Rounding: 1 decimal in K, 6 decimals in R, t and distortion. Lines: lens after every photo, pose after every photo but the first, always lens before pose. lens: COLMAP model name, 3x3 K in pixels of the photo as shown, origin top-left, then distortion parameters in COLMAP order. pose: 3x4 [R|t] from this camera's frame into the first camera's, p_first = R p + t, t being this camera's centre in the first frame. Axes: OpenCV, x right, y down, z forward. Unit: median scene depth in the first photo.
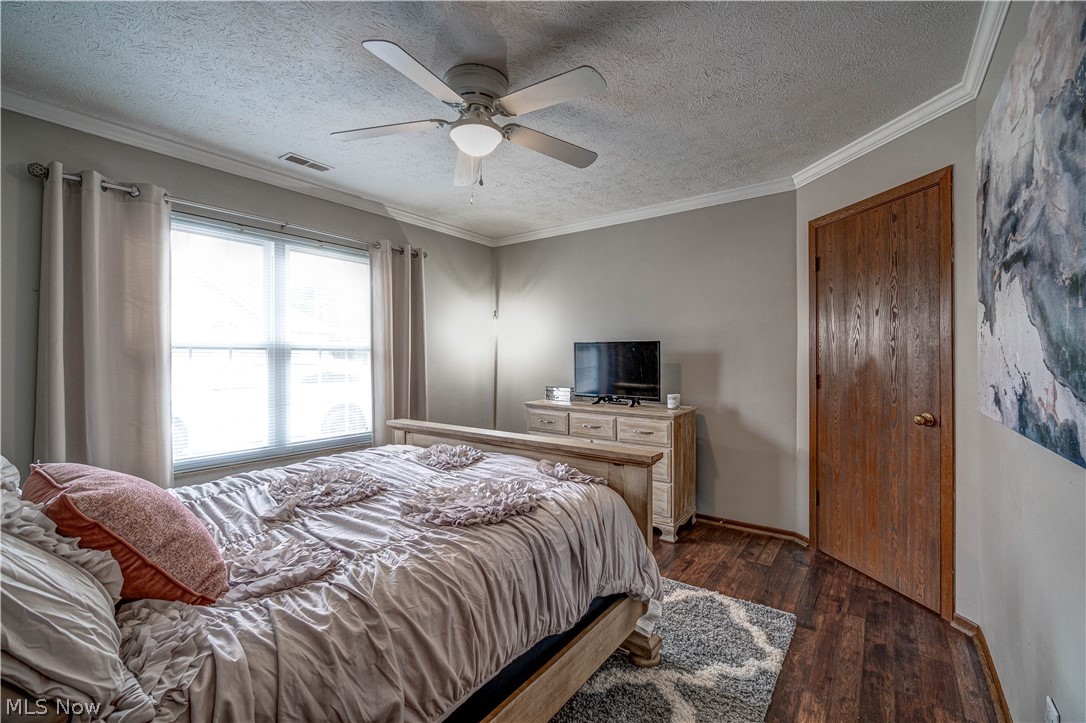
lens RADIAL K [[469.1, 0, 540.4], [0, 469.1, 353.8], [0, 0, 1]] dist [-0.003174, -0.000194]
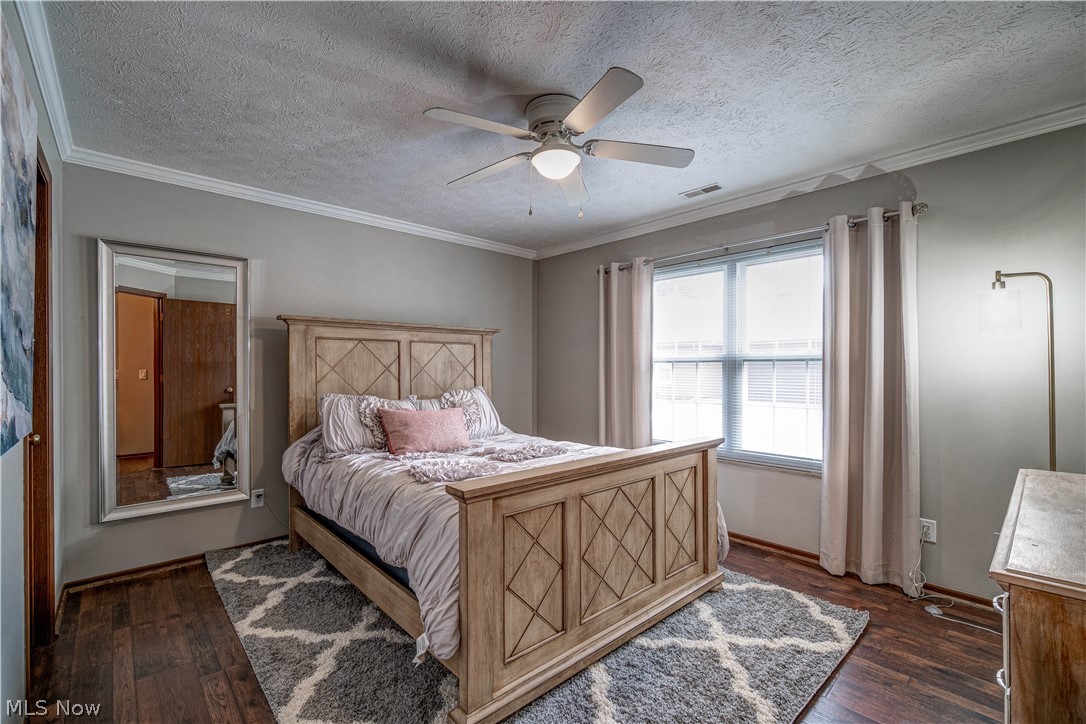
lens RADIAL K [[462.5, 0, 539.4], [0, 462.5, 369.0], [0, 0, 1]] dist [-0.000246, -0.000027]
pose [[-0.186783, 0.006583, -0.982379, 0.635414], [0.006125, 0.999966, 0.005536, -0.001207], [0.982382, -0.004983, -0.186817, 0.826485]]
